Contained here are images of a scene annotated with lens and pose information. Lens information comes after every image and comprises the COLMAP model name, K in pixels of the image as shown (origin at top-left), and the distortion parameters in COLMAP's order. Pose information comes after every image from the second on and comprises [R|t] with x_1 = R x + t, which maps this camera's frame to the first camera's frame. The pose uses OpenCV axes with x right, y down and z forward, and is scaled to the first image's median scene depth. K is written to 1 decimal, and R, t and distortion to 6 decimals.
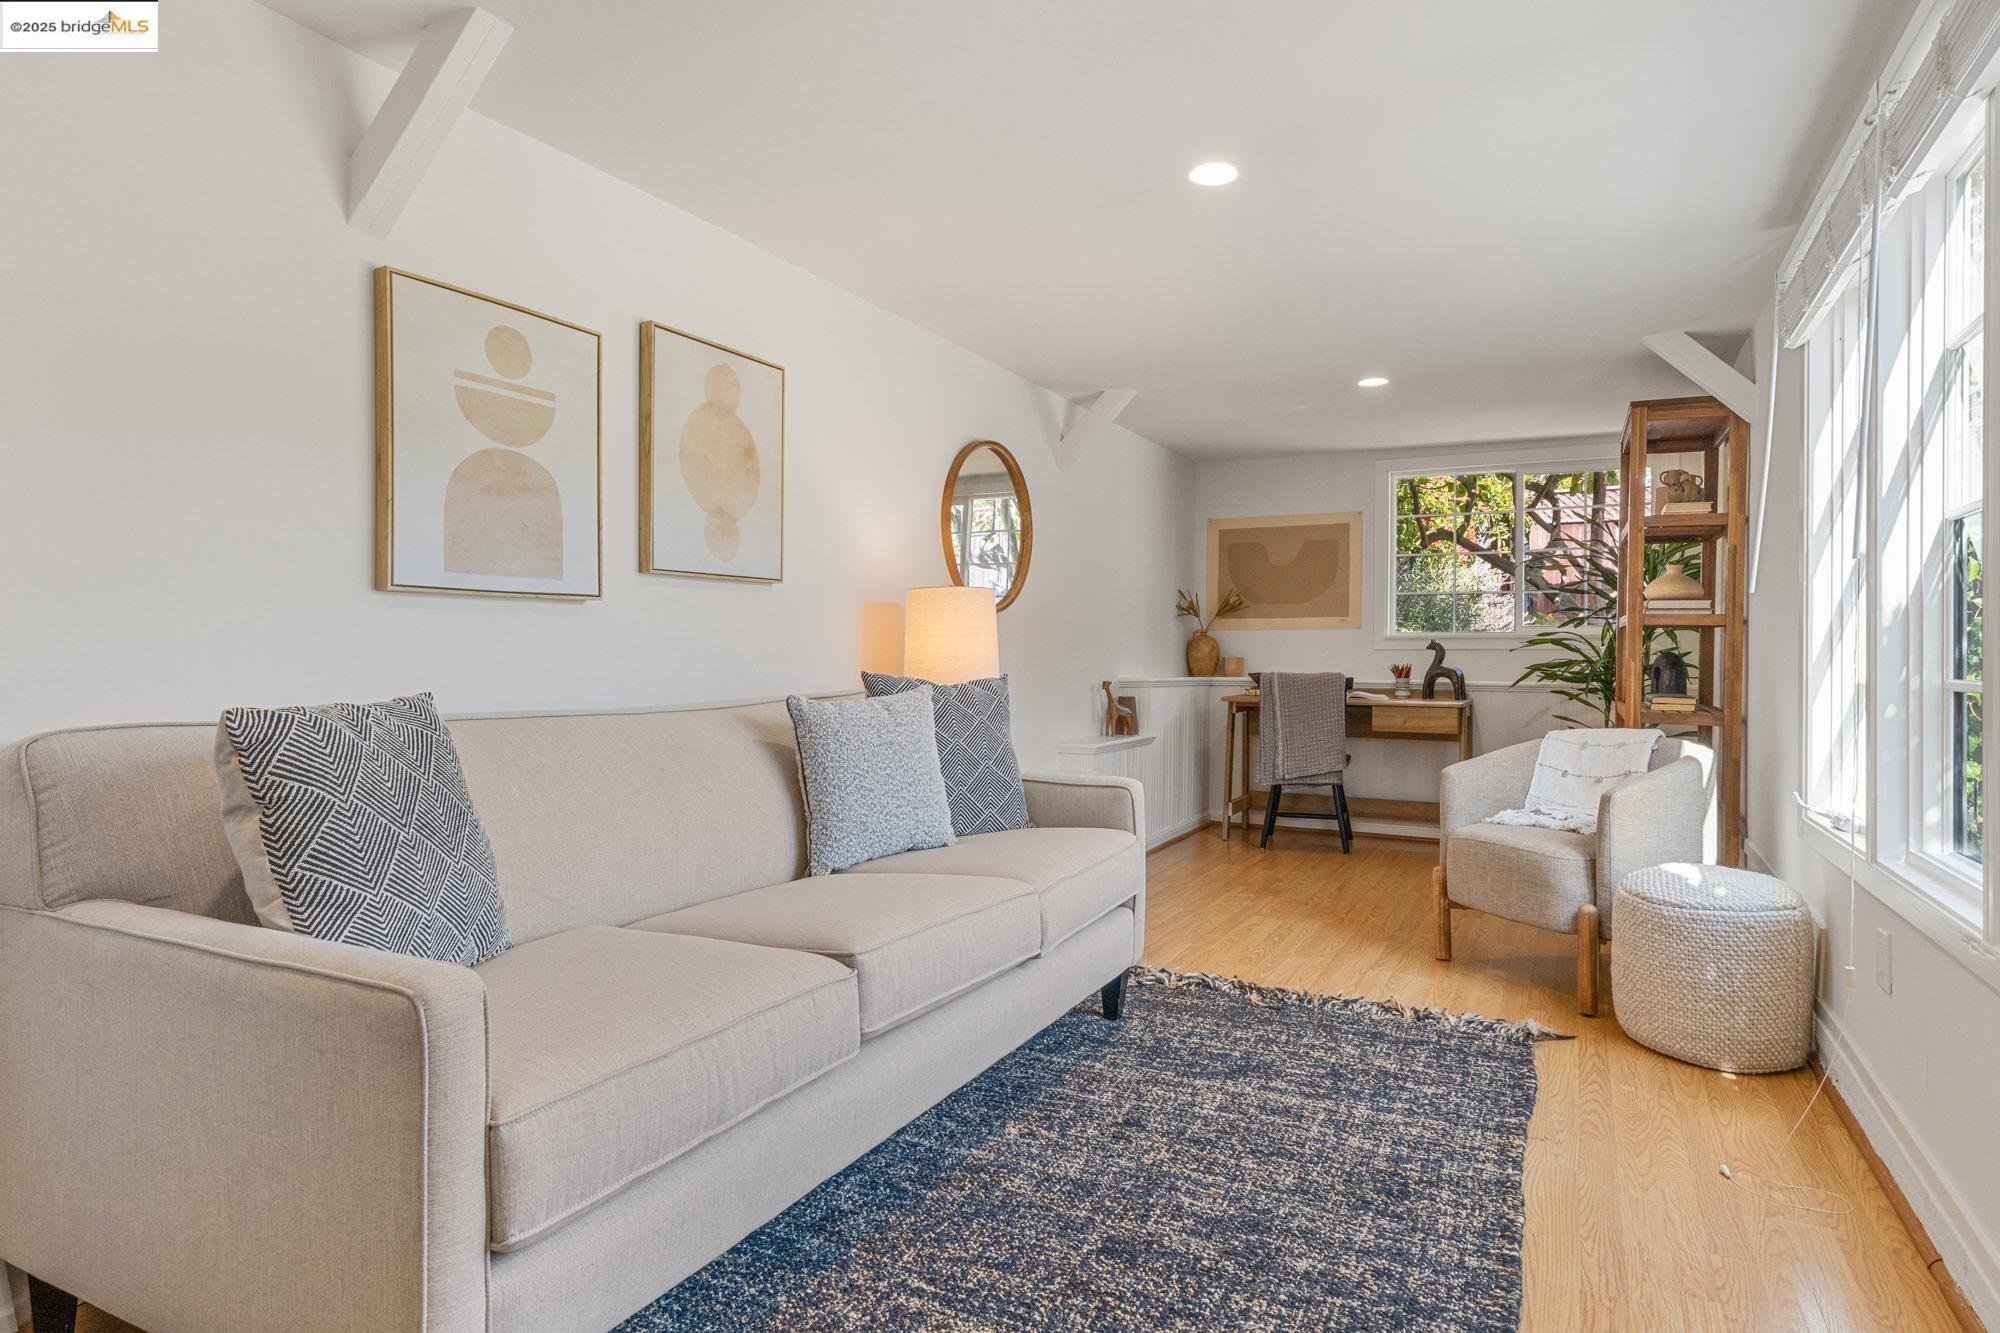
lens RADIAL K [[1136.1, 0, 967.9], [0, 1136.1, 675.6], [0, 0, 1]] dist [0.005024, 0.000258]
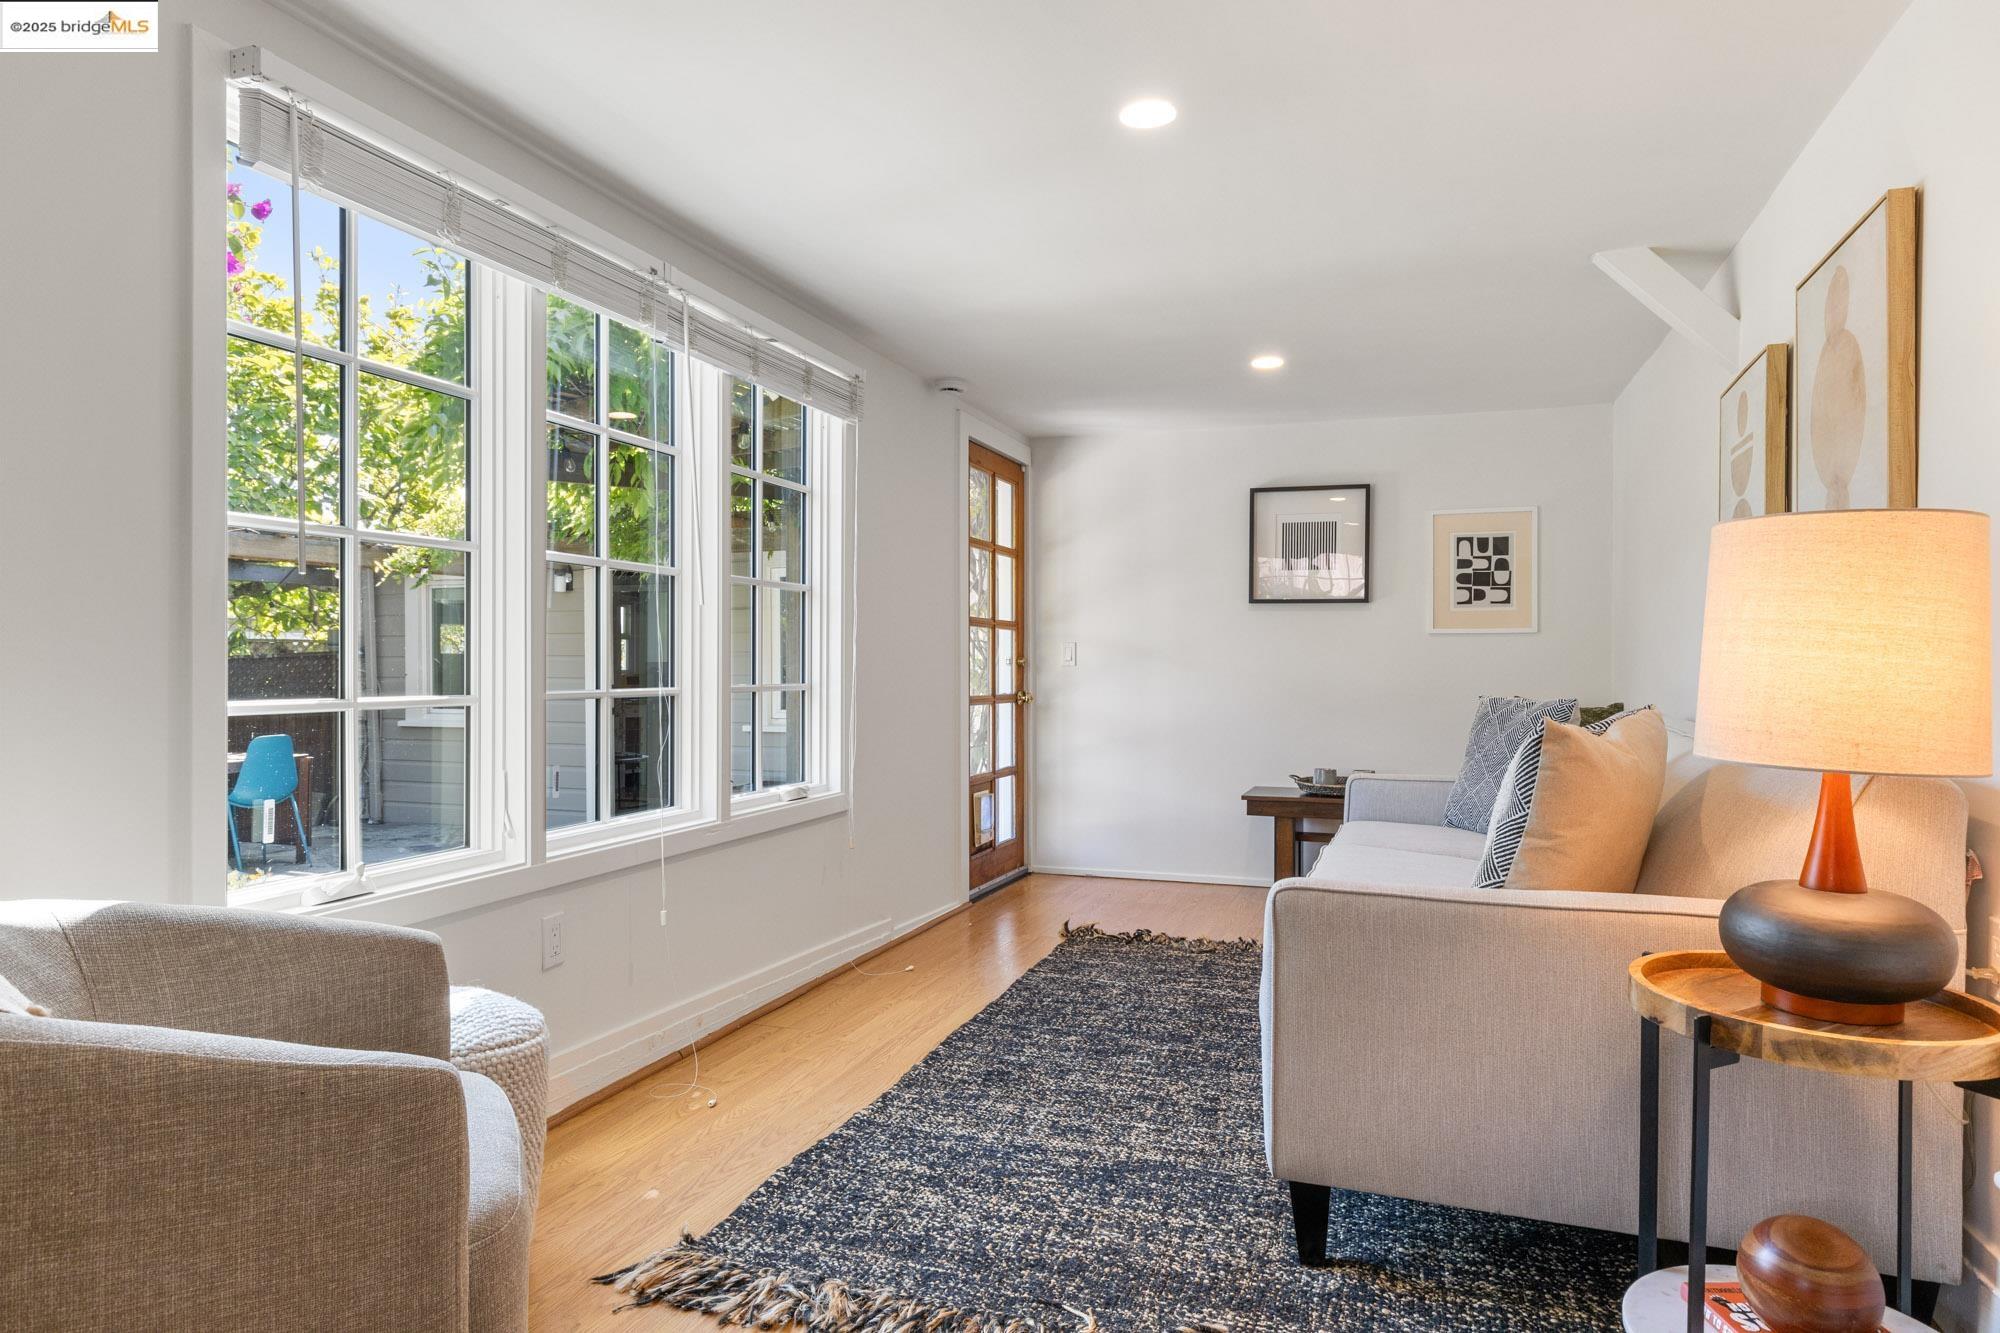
lens RADIAL K [[1150.6, 0, 1000.0], [0, 1150.6, 666.5], [0, 0, 1]] dist [-0.000082, -0.001356]
pose [[-0.988959, -0.002904, -0.148164, 0.488255], [-0.005600, 0.999826, 0.017787, -0.040309], [0.148087, 0.018420, -0.988803, 1.986966]]
